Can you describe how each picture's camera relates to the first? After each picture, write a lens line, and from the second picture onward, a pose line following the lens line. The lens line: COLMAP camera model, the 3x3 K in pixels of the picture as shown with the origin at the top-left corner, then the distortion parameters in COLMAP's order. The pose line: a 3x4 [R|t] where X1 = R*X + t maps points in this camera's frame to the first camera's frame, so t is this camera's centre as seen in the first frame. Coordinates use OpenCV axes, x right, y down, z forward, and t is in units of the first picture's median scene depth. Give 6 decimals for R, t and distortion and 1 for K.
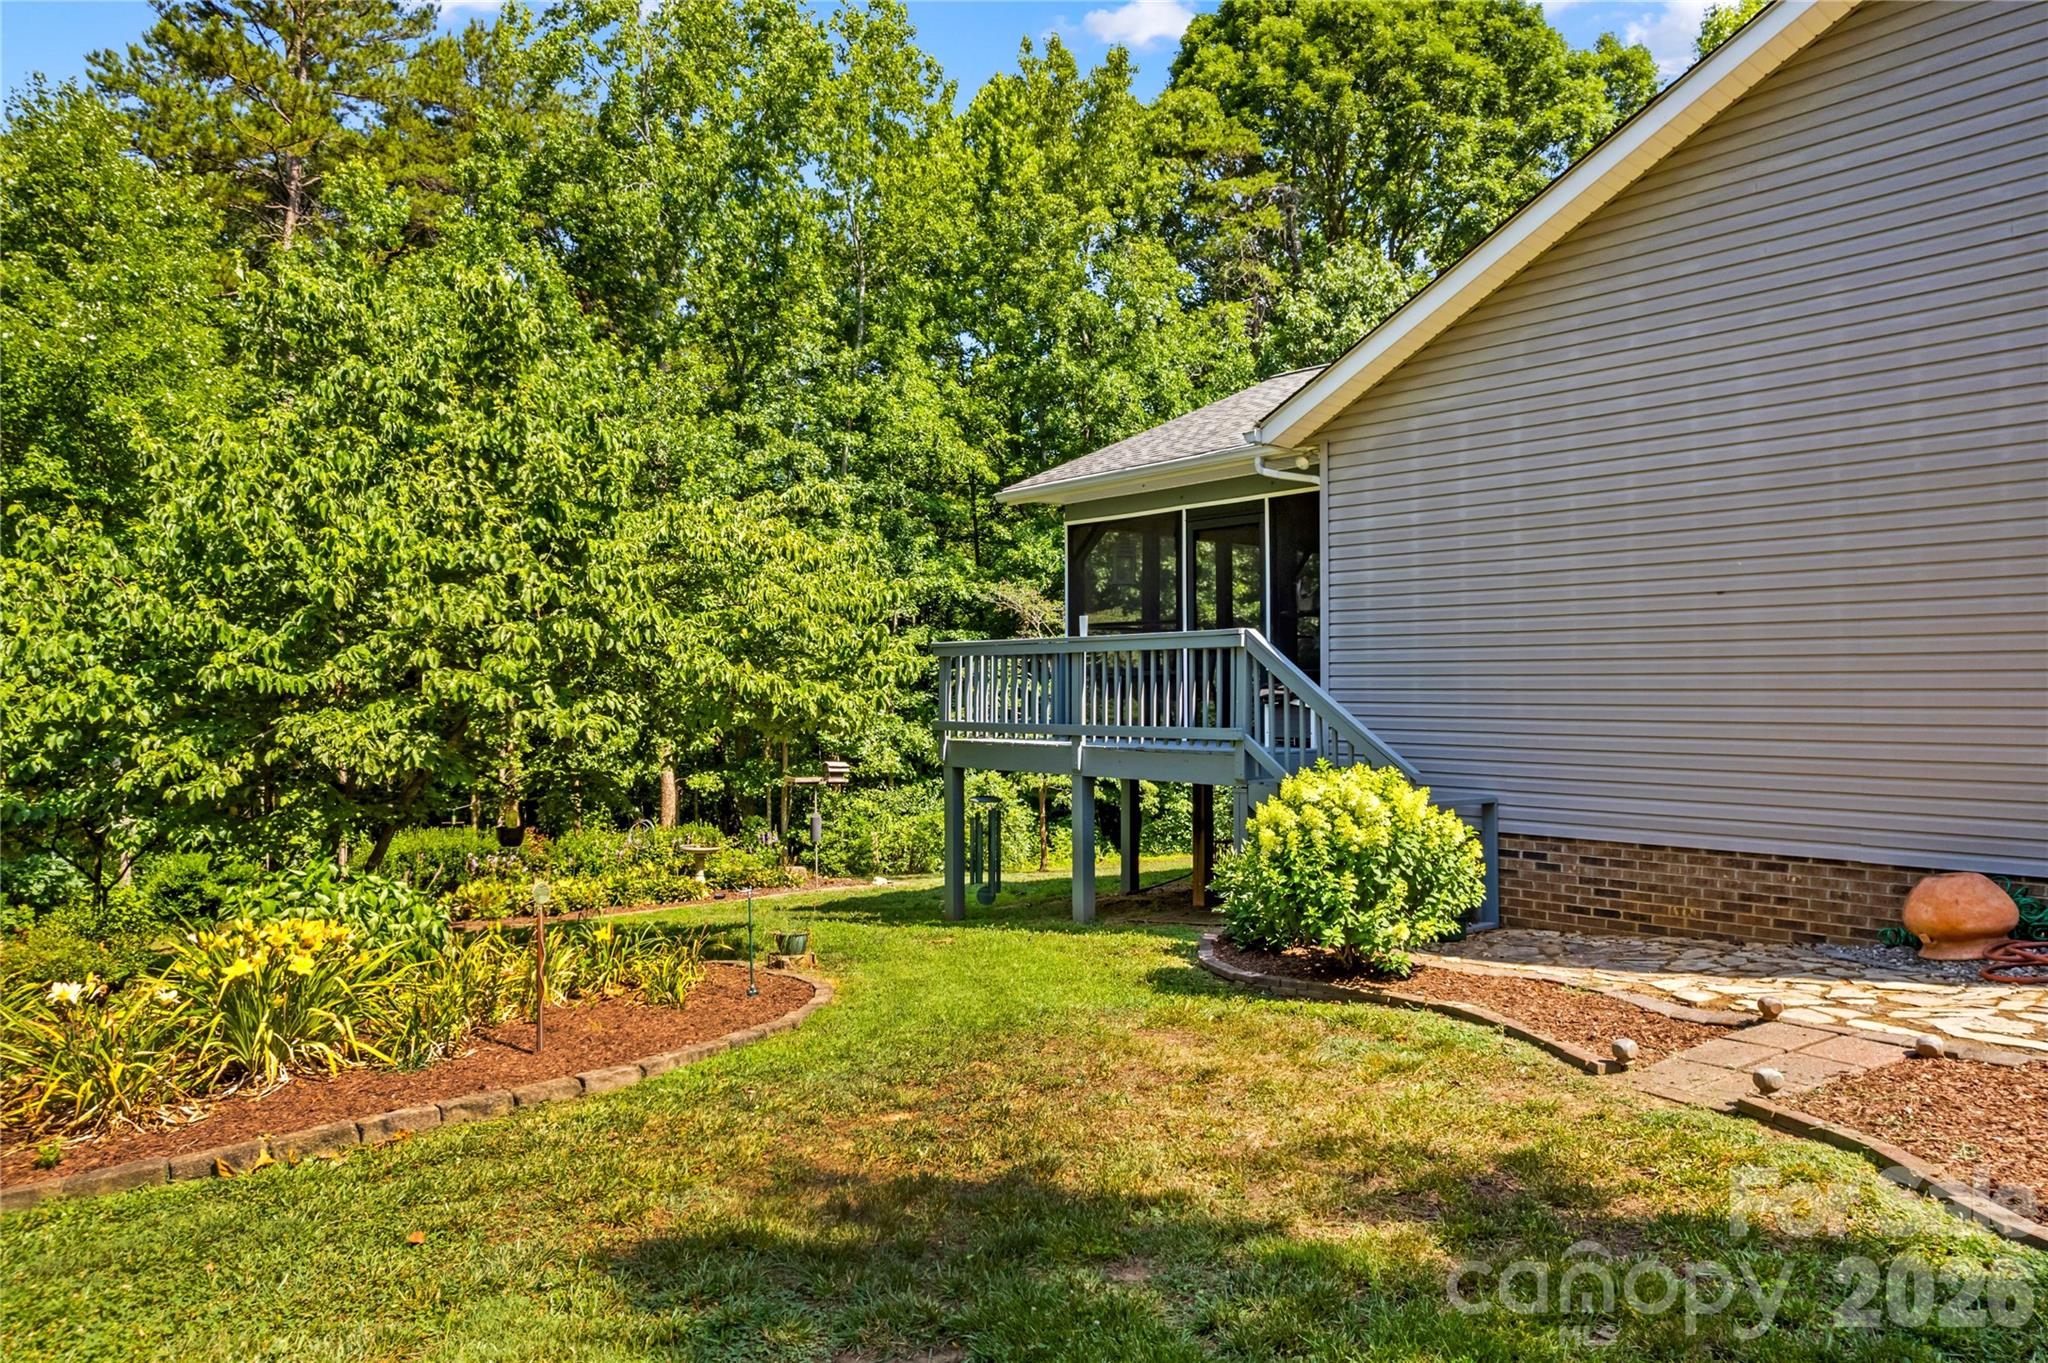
lens RADIAL K [[1279.6, 0, 1029.3], [0, 1279.6, 693.0], [0, 0, 1]] dist [-0.072651, 0.062483]
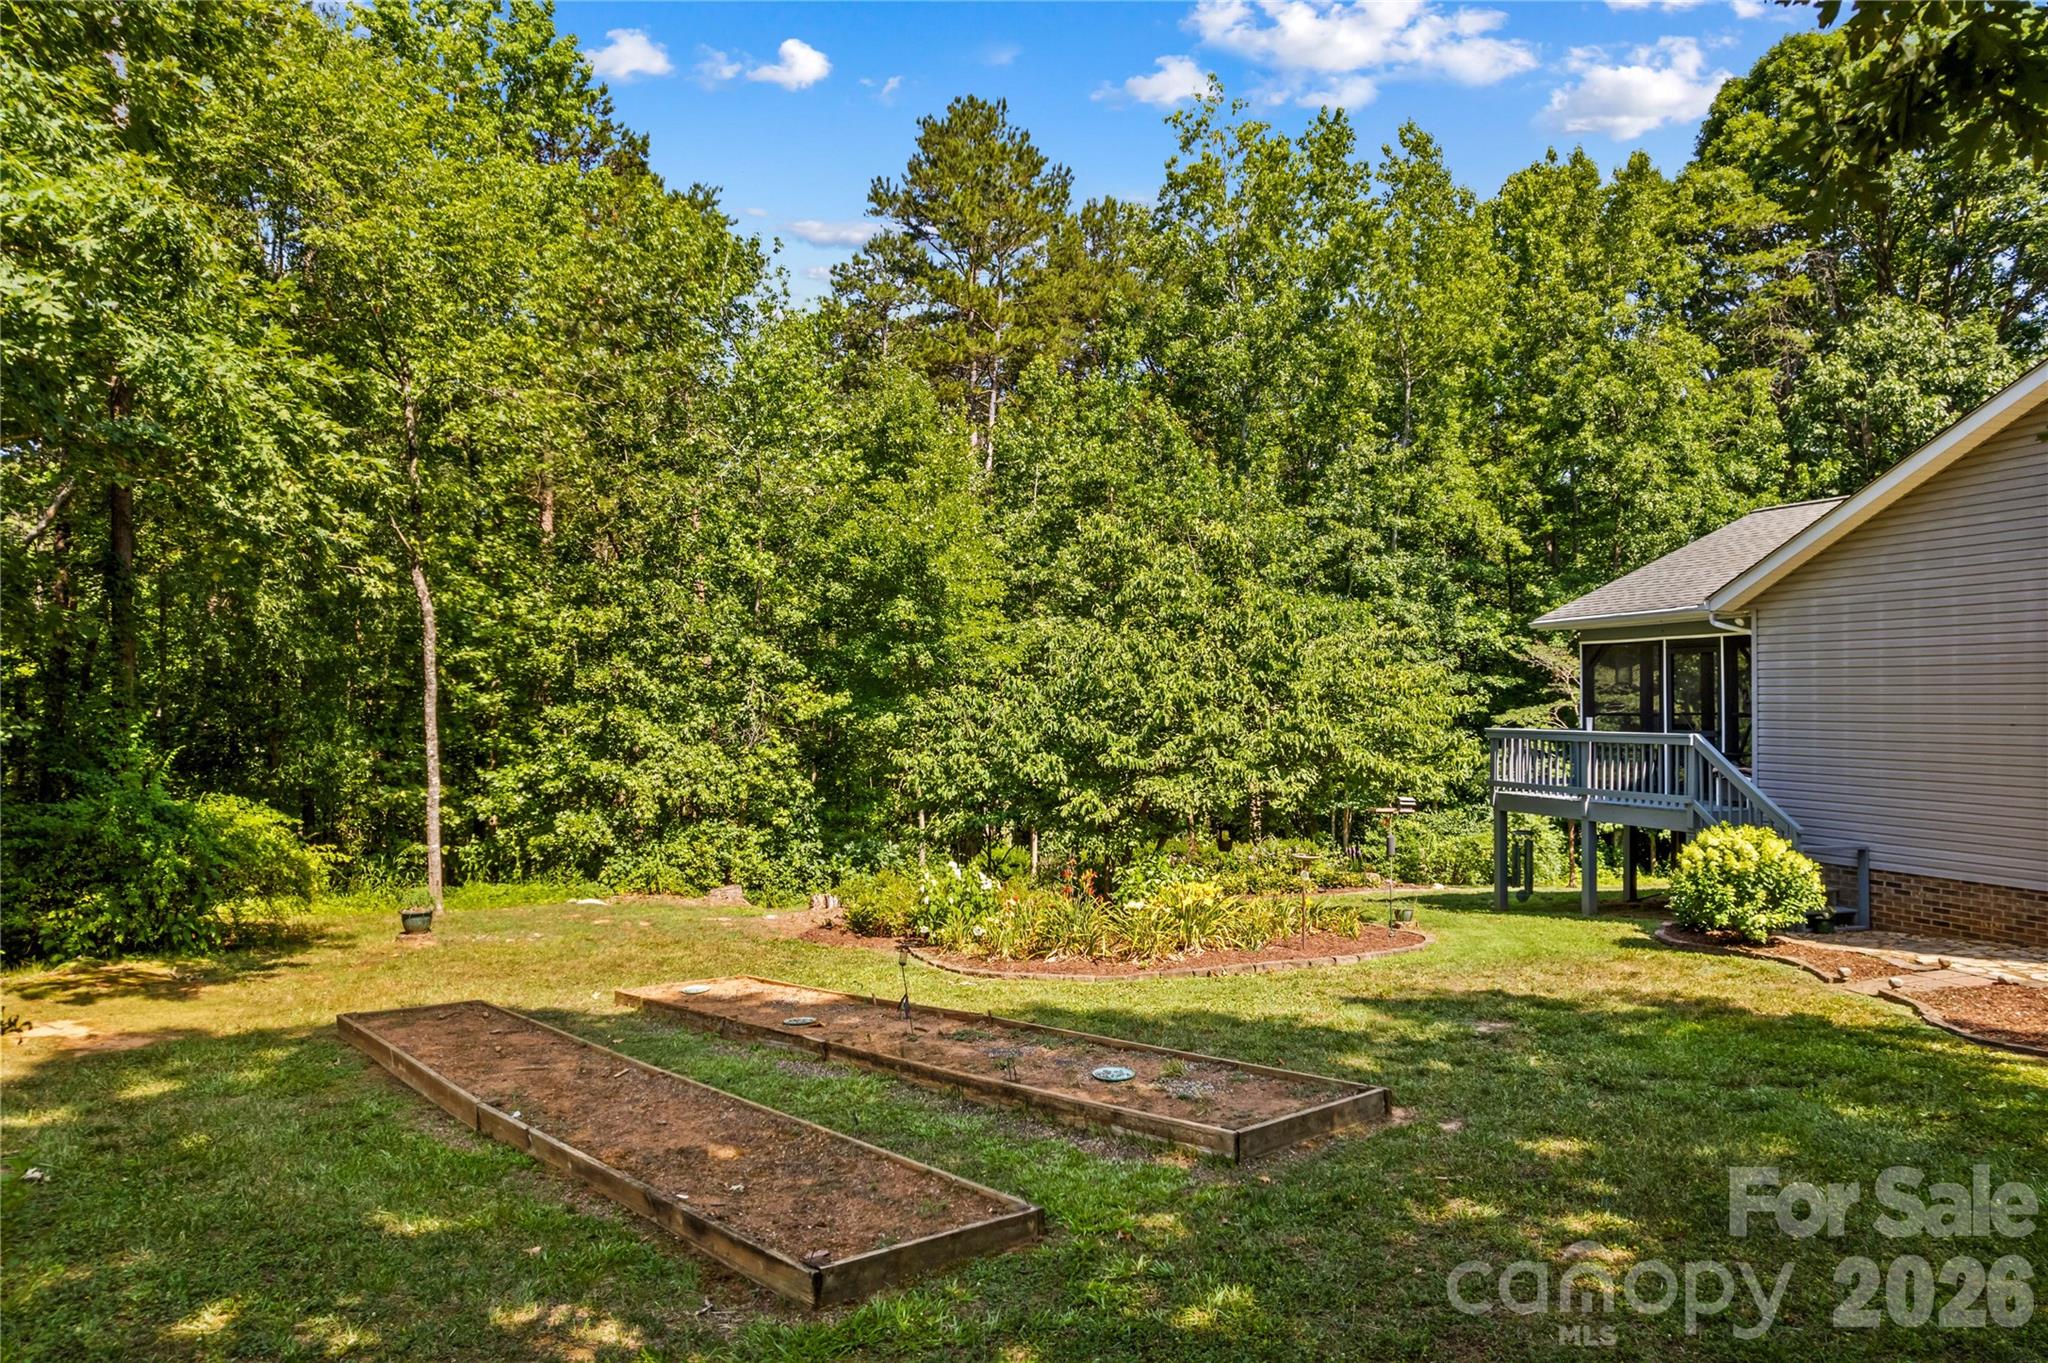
lens RADIAL K [[1279.6, 0, 1029.3], [0, 1279.6, 693.0], [0, 0, 1]] dist [-0.072651, 0.062483]
pose [[0.920081, -0.004231, -0.391705, 0.007417], [0.001314, 0.999969, -0.007715, -0.030636], [0.391725, 0.006583, 0.920059, -0.264035]]
